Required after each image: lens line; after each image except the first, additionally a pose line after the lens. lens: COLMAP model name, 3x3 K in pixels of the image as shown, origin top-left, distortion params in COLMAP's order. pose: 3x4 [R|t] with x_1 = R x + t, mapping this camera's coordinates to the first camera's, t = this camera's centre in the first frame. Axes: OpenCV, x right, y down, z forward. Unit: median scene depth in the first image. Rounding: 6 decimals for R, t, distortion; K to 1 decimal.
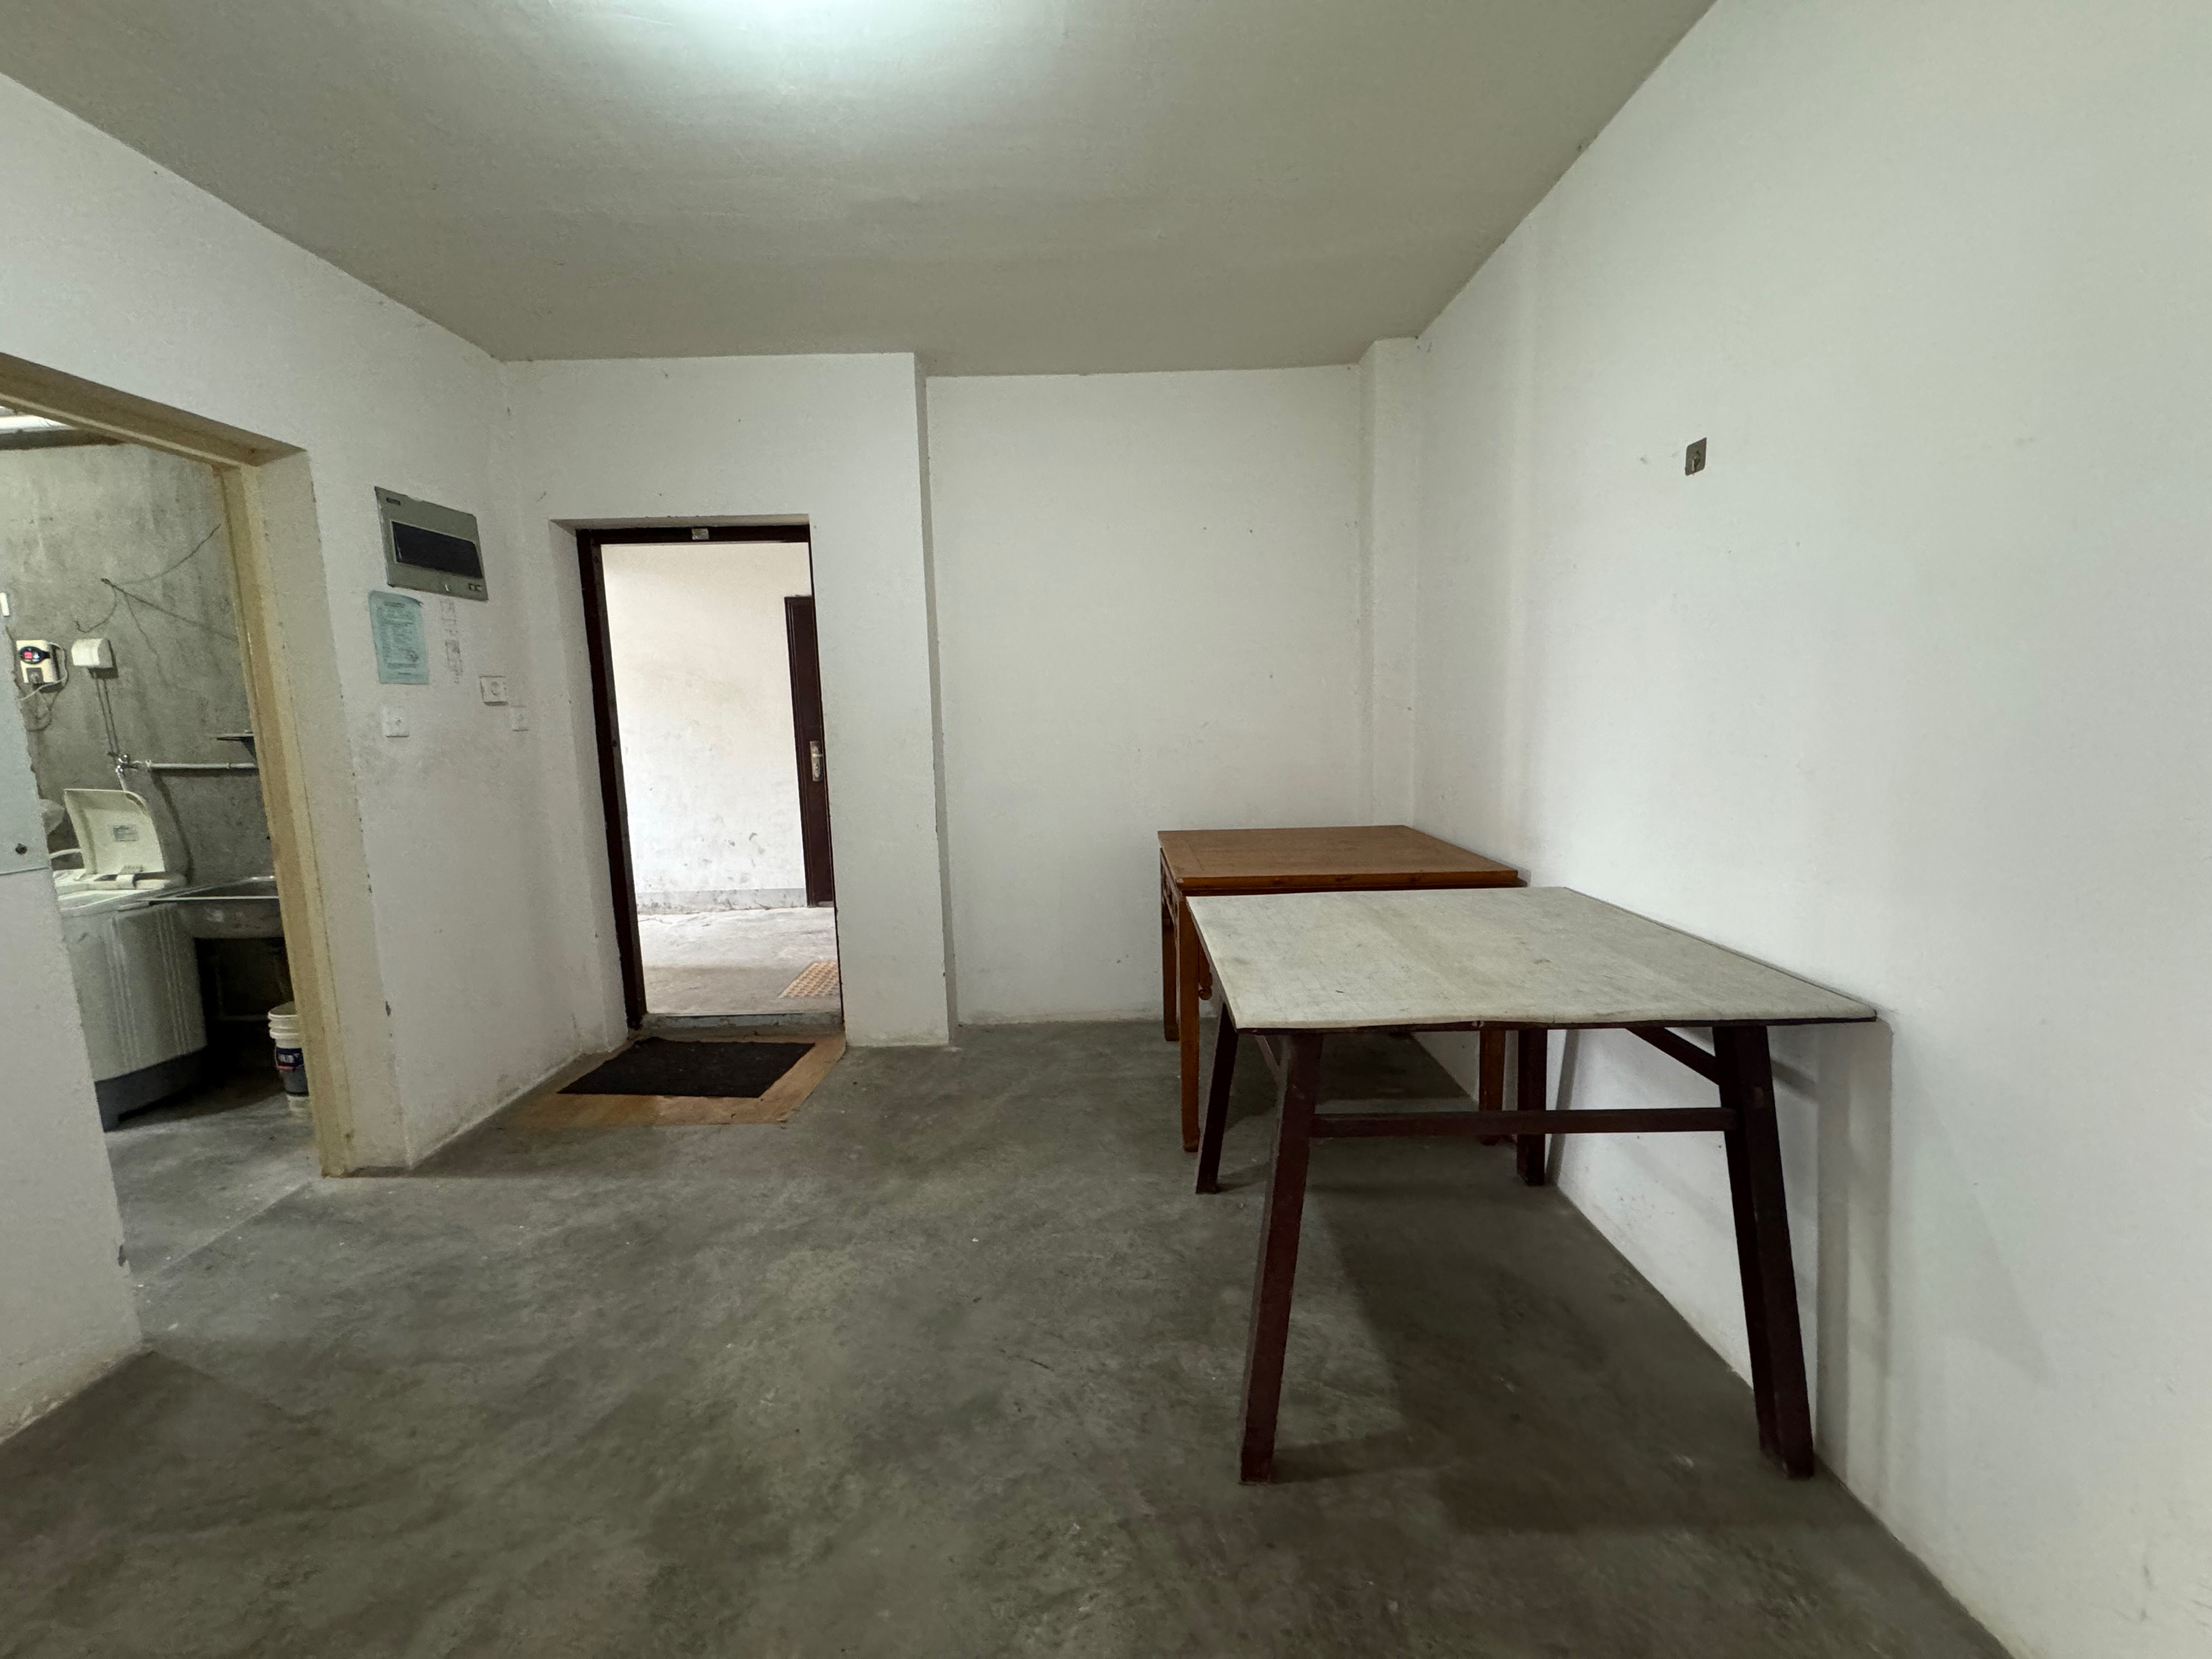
lens RADIAL K [[882.3, 0, 1109.8], [0, 882.3, 826.6], [0, 0, 1]] dist [-0.001514, 0.000006]
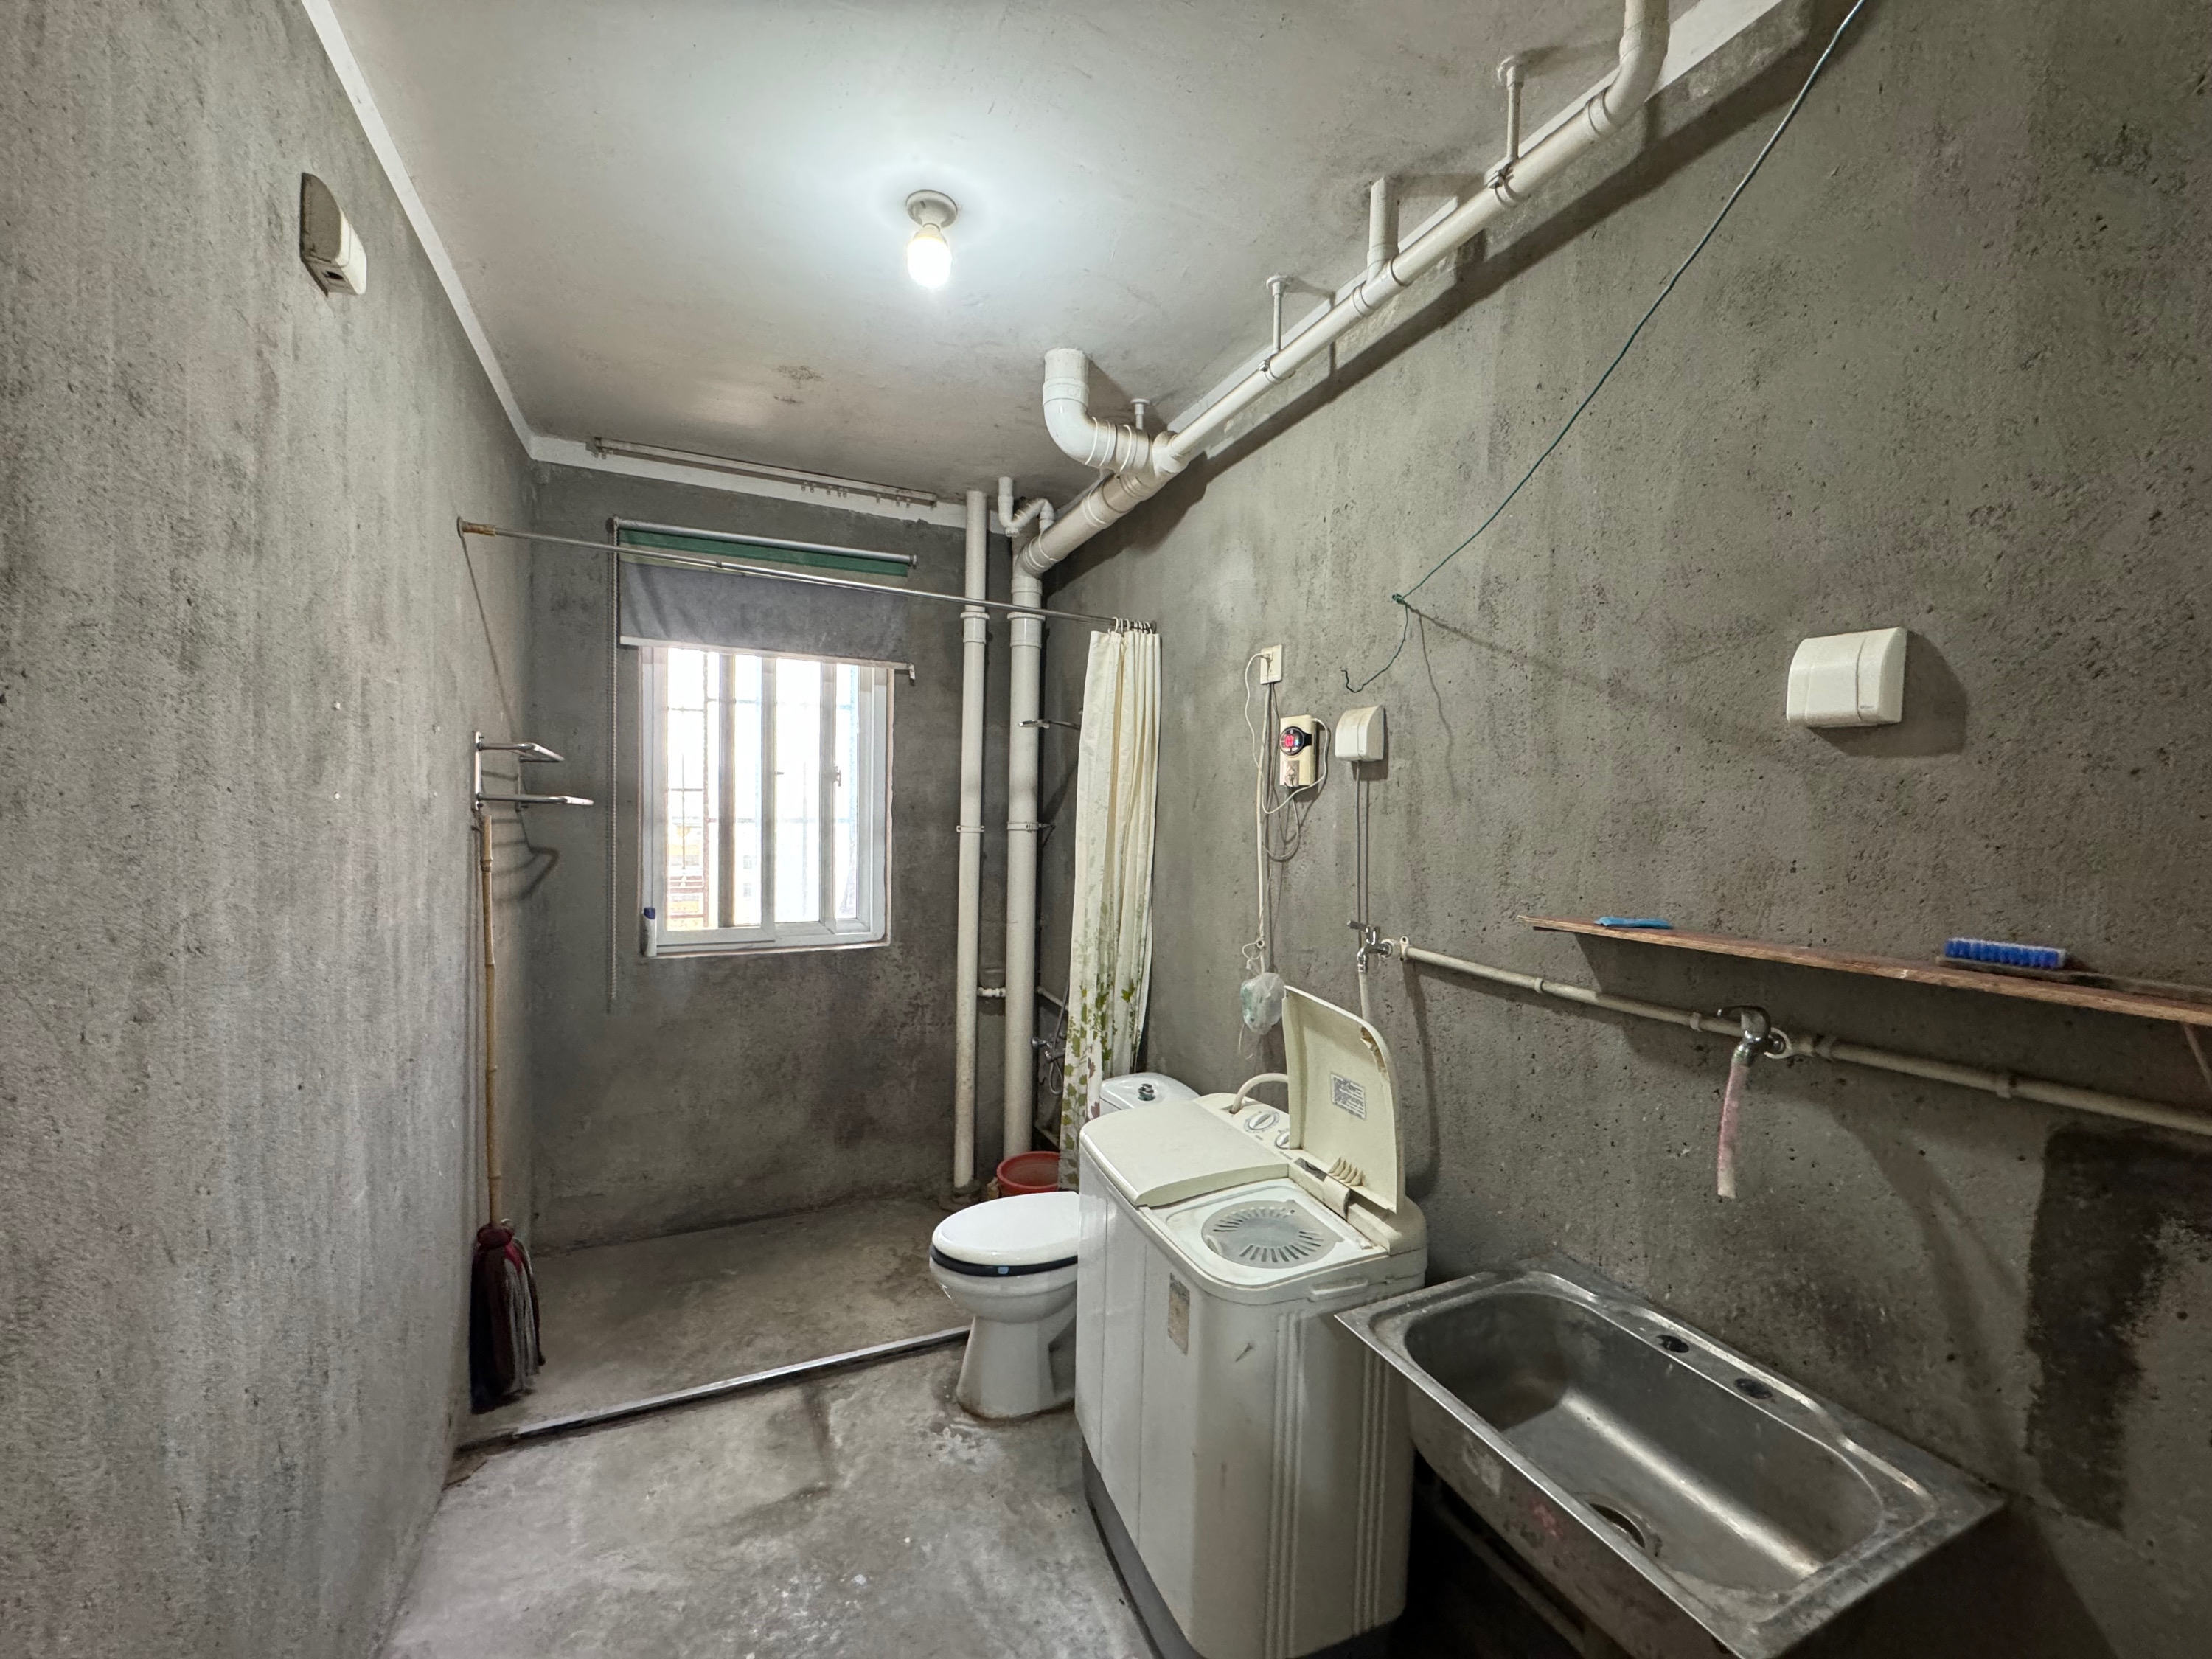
lens RADIAL K [[882.3, 0, 1111.4], [0, 882.3, 837.4], [0, 0, 1]] dist [-0.001514, 0.000006]
pose [[0.419843, 0.068435, -0.905013, -0.716279], [-0.146437, 0.989196, 0.006867, -0.113689], [0.895706, 0.129644, 0.425328, 0.633245]]
